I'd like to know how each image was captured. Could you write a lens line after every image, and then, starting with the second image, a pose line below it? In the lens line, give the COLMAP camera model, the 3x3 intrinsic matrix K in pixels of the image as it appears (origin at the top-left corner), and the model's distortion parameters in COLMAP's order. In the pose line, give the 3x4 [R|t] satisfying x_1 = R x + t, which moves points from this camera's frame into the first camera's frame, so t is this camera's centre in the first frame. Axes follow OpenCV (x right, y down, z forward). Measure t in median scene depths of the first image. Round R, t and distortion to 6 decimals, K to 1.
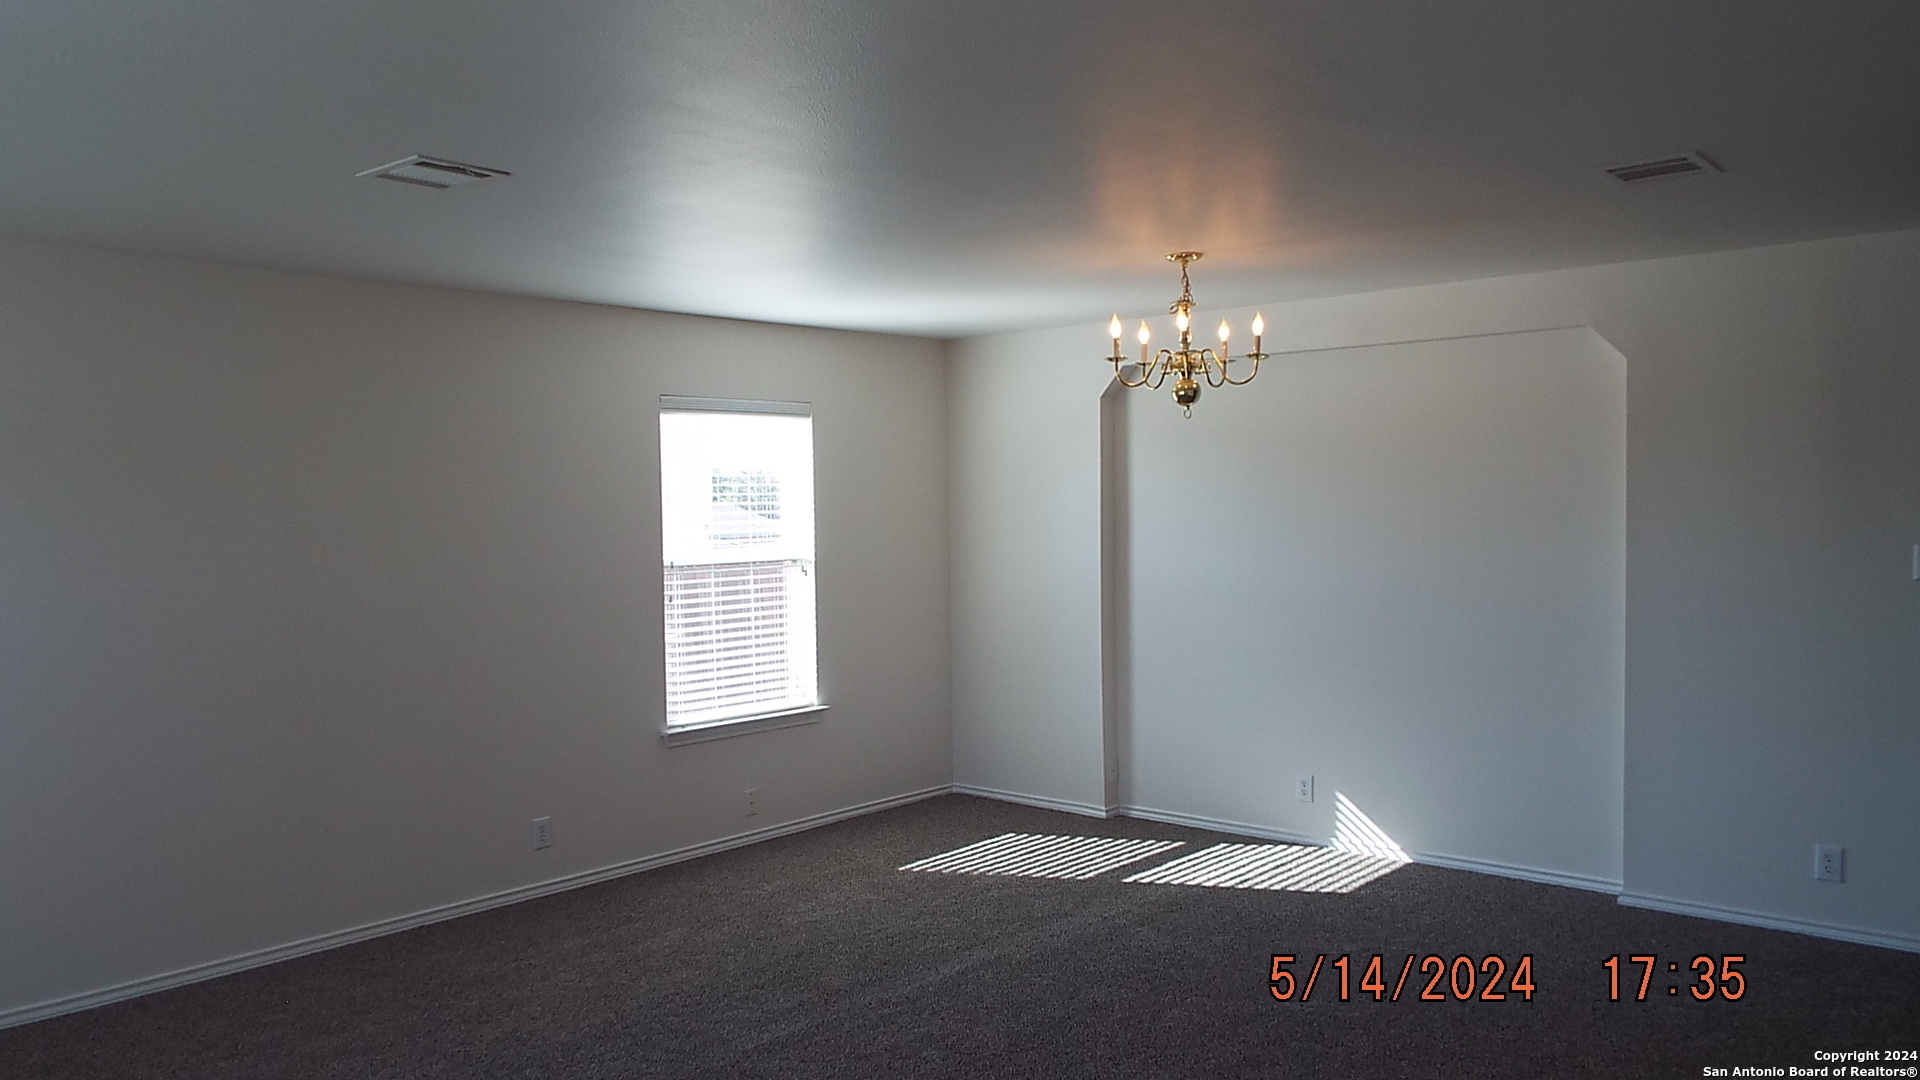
lens RADIAL K [[1410.9, 0, 959.2], [0, 1410.9, 581.2], [0, 0, 1]] dist [0.007299, 0.000908]
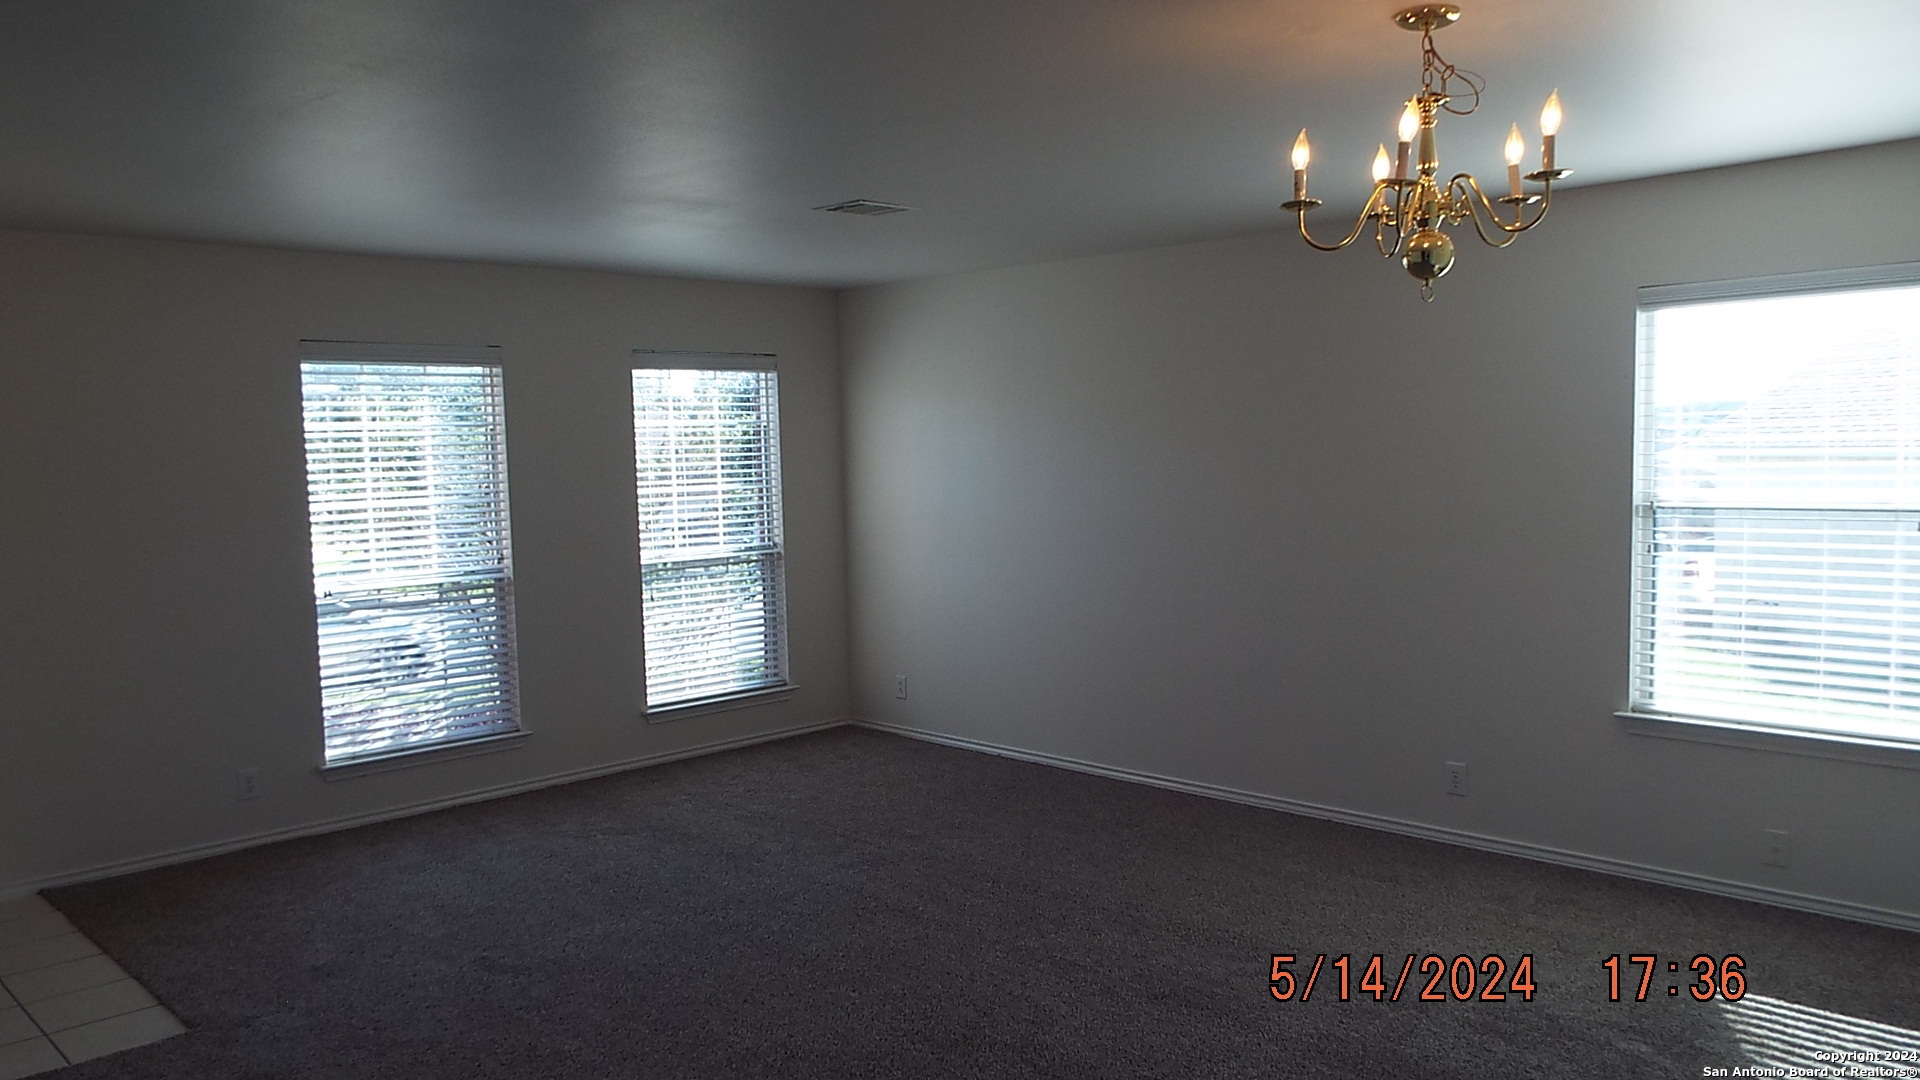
lens RADIAL K [[1410.9, 0, 959.2], [0, 1410.9, 581.2], [0, 0, 1]] dist [0.007299, 0.000908]
pose [[-0.073745, 0.115127, -0.990610, 0.621201], [-0.022785, 0.992861, 0.117085, -0.054085], [0.997017, 0.031205, -0.070595, 0.694726]]
